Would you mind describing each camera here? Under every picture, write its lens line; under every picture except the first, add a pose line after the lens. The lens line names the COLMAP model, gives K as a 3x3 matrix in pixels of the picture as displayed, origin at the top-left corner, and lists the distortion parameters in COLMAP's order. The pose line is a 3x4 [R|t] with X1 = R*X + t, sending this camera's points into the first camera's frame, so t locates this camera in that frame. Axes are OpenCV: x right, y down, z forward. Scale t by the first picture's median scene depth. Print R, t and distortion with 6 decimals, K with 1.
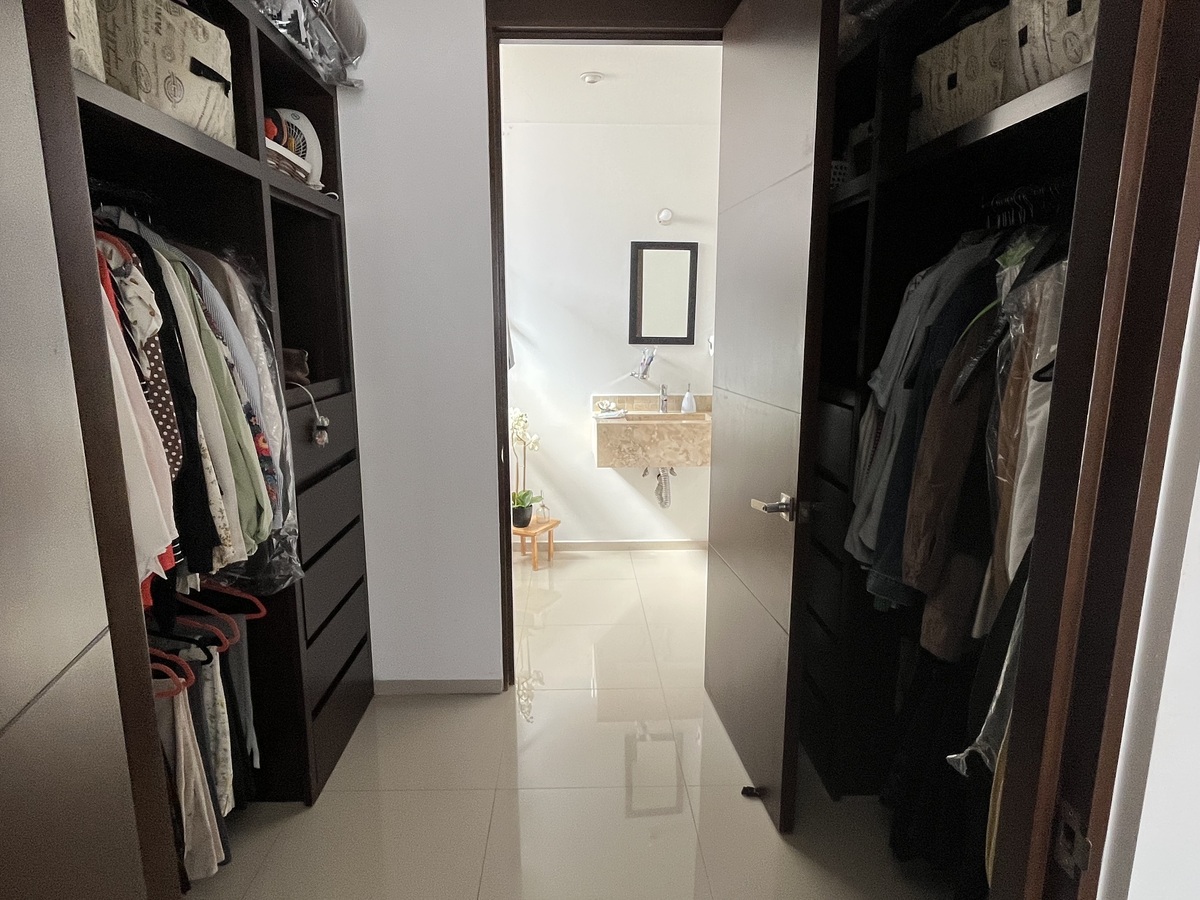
lens RADIAL K [[699.4, 0, 600.0], [0, 699.4, 451.2], [0, 0, 1]] dist [-0.008628, 0.002467]
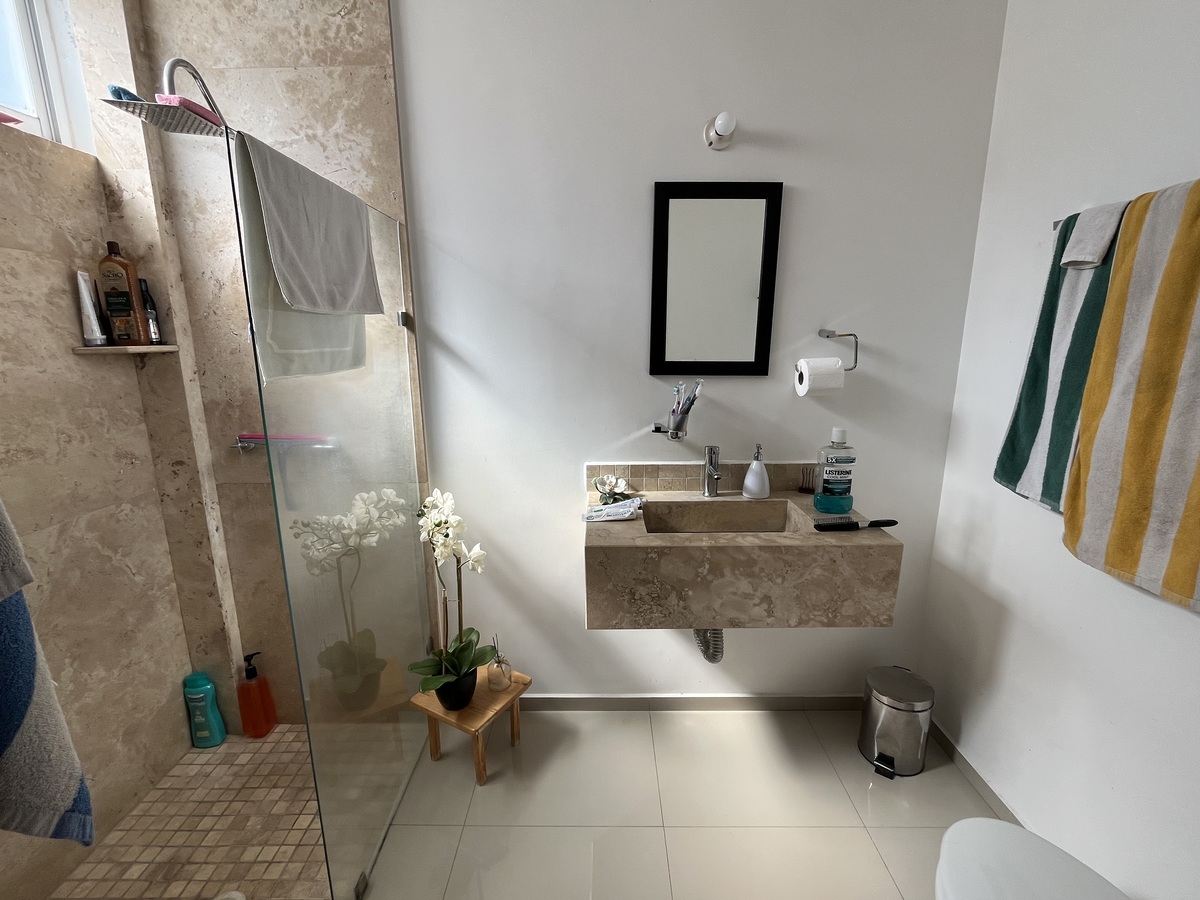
lens RADIAL K [[527.7, 0, 598.9], [0, 527.7, 448.9], [0, 0, 1]] dist [0.000137, -0.000001]
pose [[0.998764, 0.000894, -0.049699, 0.021403], [0.000639, 0.999525, 0.030820, -0.108173], [0.049703, -0.030813, 0.998289, 0.580647]]
